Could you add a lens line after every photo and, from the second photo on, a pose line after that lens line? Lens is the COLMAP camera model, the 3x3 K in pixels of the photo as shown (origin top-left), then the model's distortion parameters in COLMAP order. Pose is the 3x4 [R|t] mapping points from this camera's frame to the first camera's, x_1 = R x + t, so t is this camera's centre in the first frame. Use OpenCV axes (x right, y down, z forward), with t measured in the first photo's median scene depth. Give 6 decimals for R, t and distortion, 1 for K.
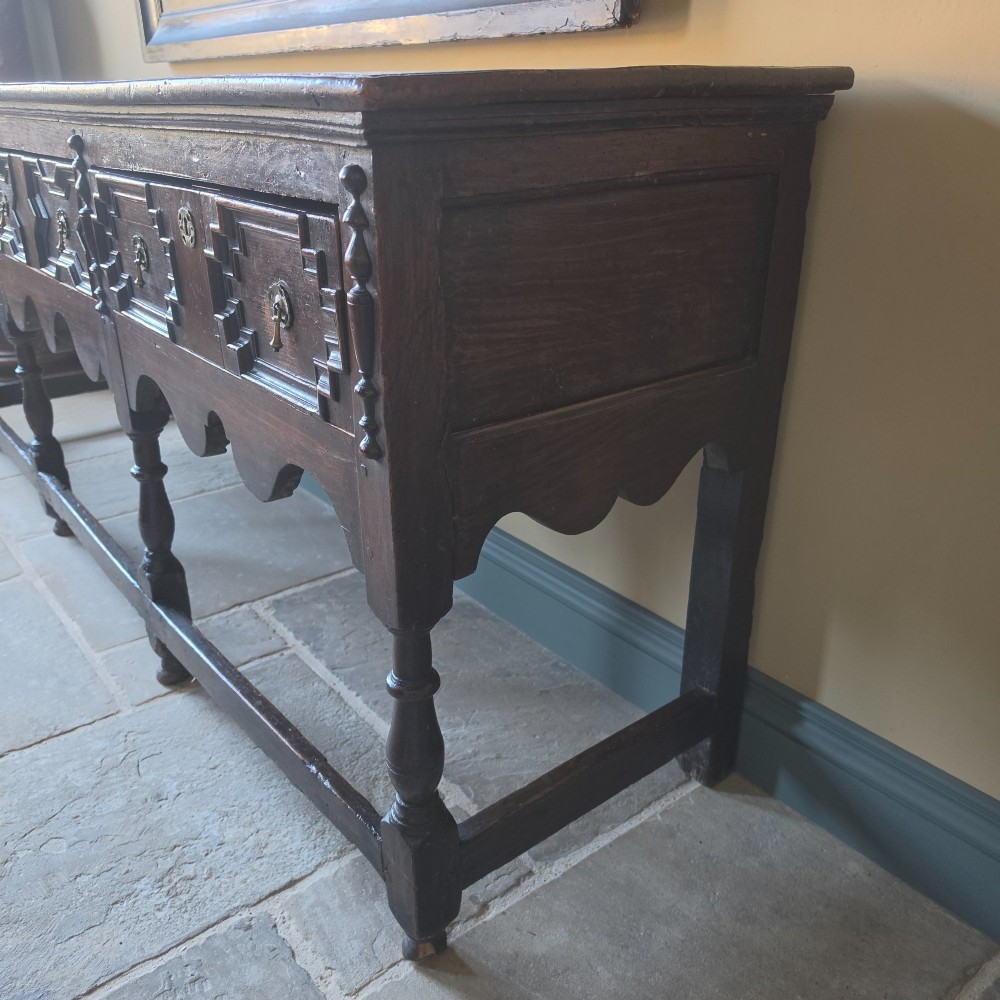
lens RADIAL K [[922.1, 0, 491.6], [0, 922.1, 498.6], [0, 0, 1]] dist [0.103114, -0.180039]
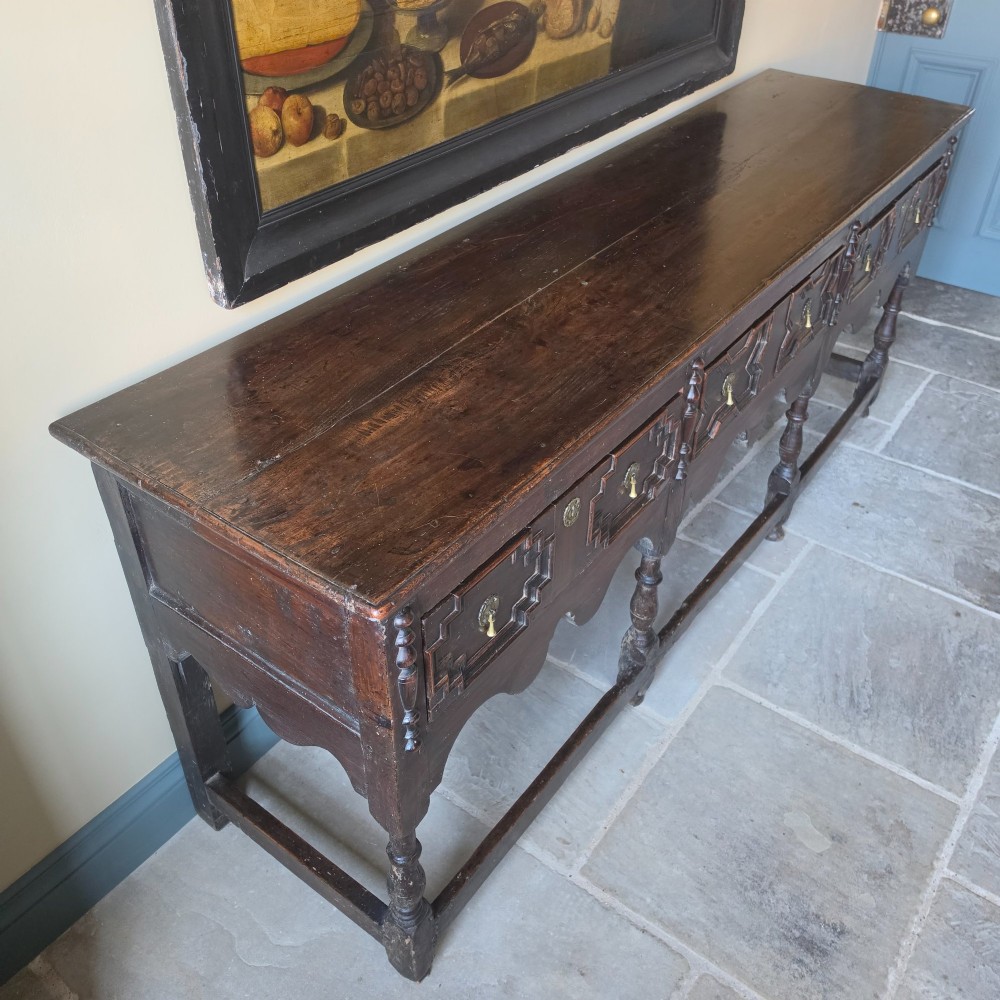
lens RADIAL K [[942.4, 0, 484.2], [0, 942.4, 483.1], [0, 0, 1]] dist [0.100642, -0.182306]
pose [[-0.259323, -0.574269, 0.776509, -1.324712], [0.389383, 0.673603, 0.628203, -0.987970], [-0.883817, 0.465267, 0.048930, 1.252738]]
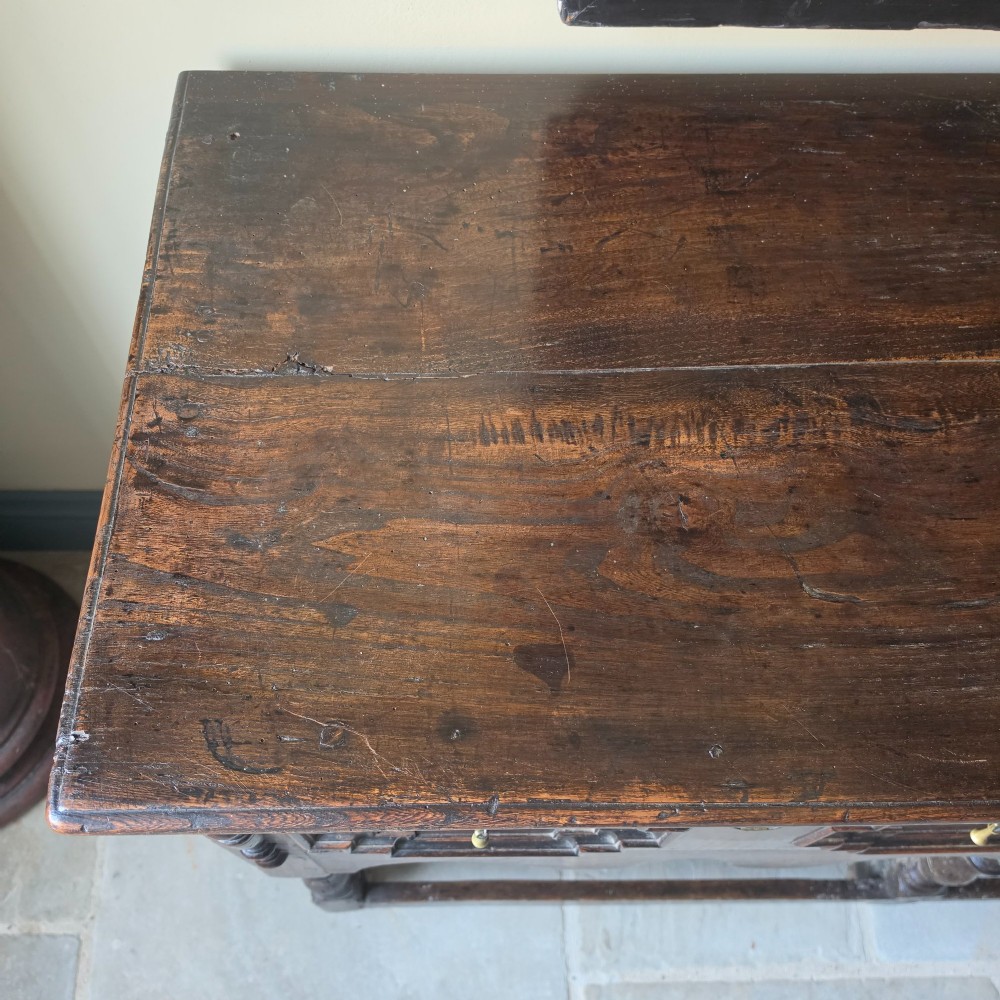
lens RADIAL K [[924.0, 0, 486.6], [0, 924.0, 502.5], [0, 0, 1]] dist [0.097096, -0.172761]
pose [[0.602978, -0.700876, 0.381040, -0.852992], [0.307760, 0.645032, 0.699441, -0.815075], [-0.736004, -0.304479, 0.604641, 1.130464]]
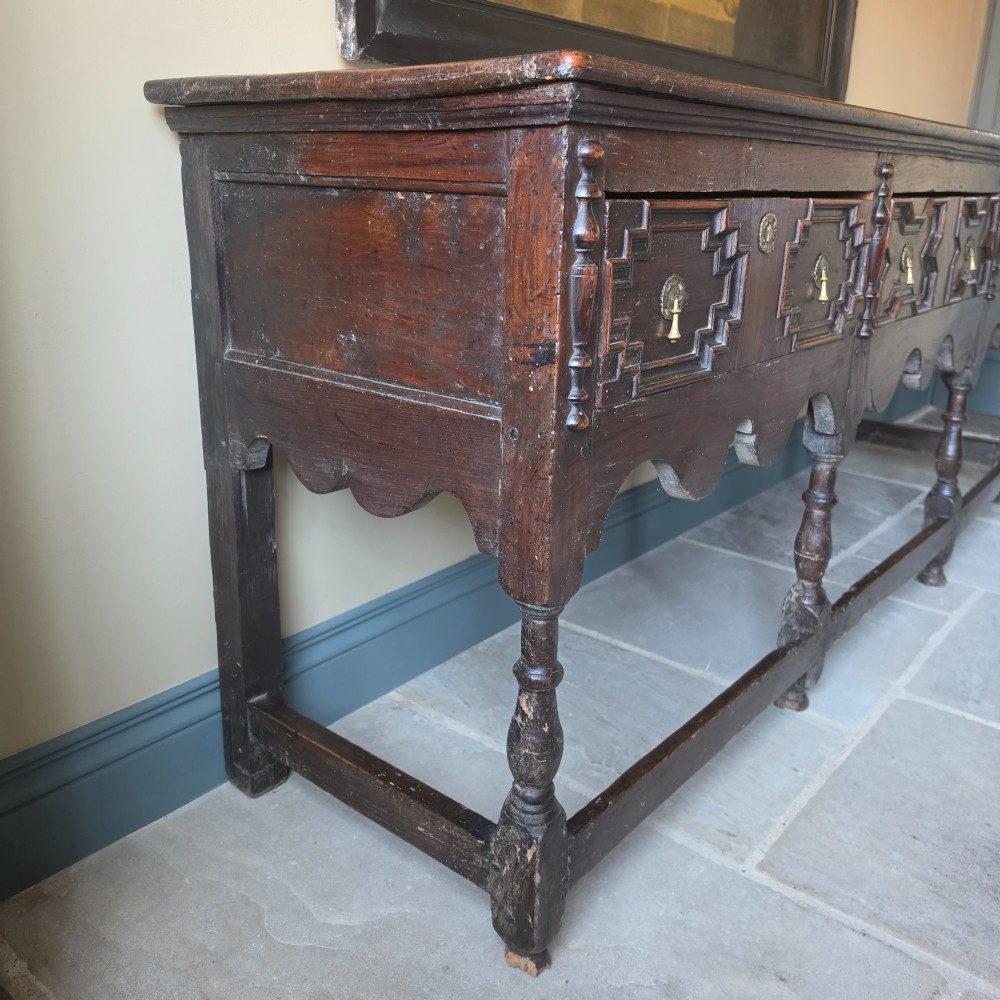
lens RADIAL K [[941.9, 0, 487.1], [0, 941.9, 471.3], [0, 0, 1]] dist [0.089355, -0.163986]
pose [[-0.205640, -0.290155, 0.934624, -1.338207], [0.378819, 0.856981, 0.349400, -0.601807], [-0.902335, 0.425904, -0.066313, 1.512875]]
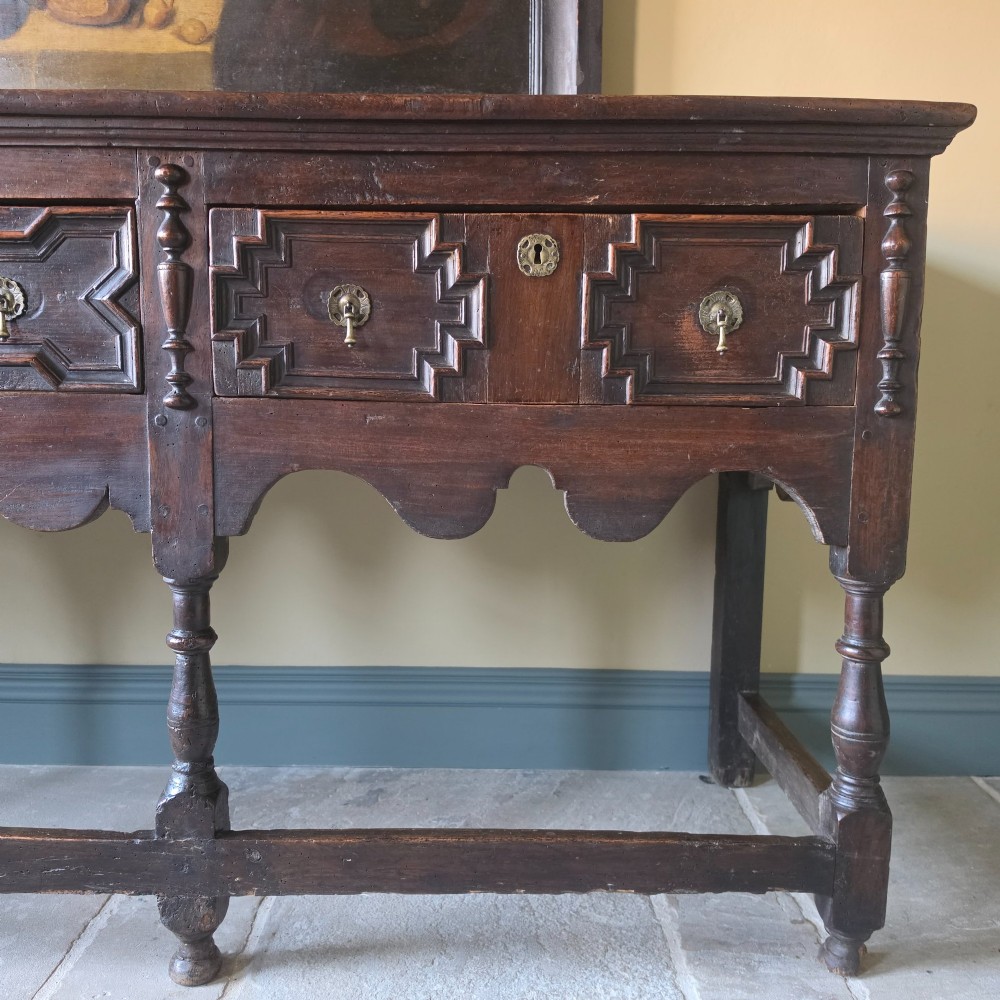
lens RADIAL K [[924.0, 0, 486.6], [0, 924.0, 502.5], [0, 0, 1]] dist [0.097096, -0.172761]
pose [[0.610873, -0.080912, 0.787583, -0.687296], [0.307665, 0.940843, -0.141978, 0.034488], [-0.729504, 0.329042, 0.599629, 0.355622]]
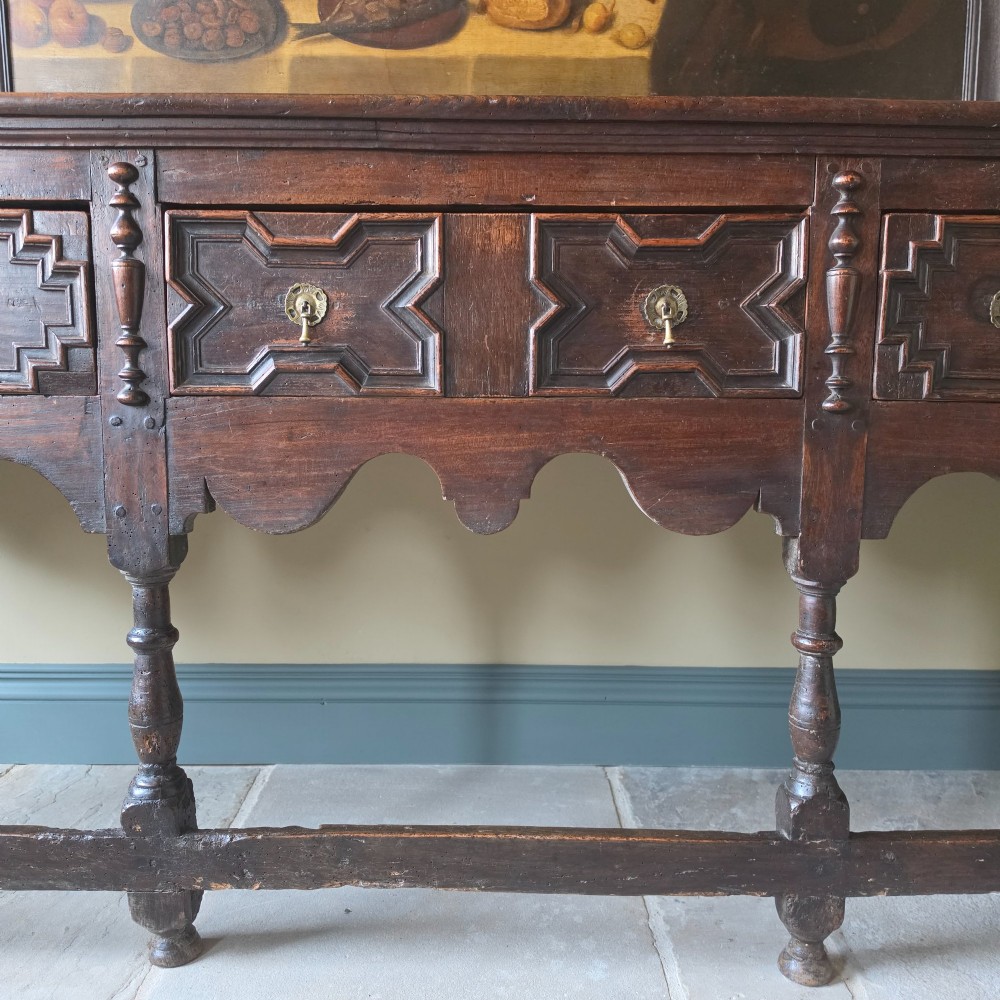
lens RADIAL K [[922.1, 0, 491.6], [0, 922.1, 498.6], [0, 0, 1]] dist [0.103114, -0.180039]
pose [[0.613003, -0.082129, 0.785800, -0.932049], [0.311675, 0.939062, -0.144990, -0.090773], [-0.726007, 0.333793, 0.601246, 0.640314]]
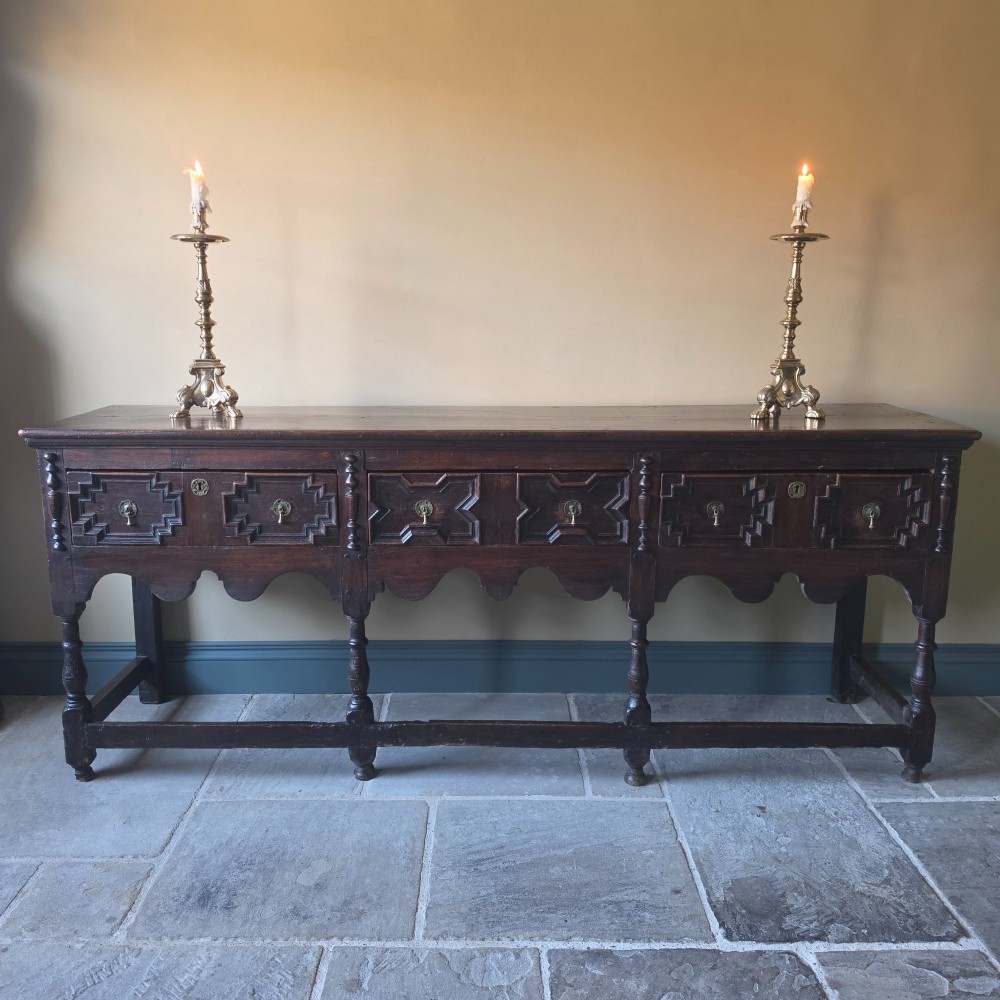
lens RADIAL K [[922.1, 0, 491.6], [0, 922.1, 498.6], [0, 0, 1]] dist [0.103114, -0.180039]
pose [[0.614043, -0.147706, 0.775328, -1.536578], [0.315928, 0.946201, -0.069949, -0.206028], [-0.723284, 0.287899, 0.627673, 0.095205]]
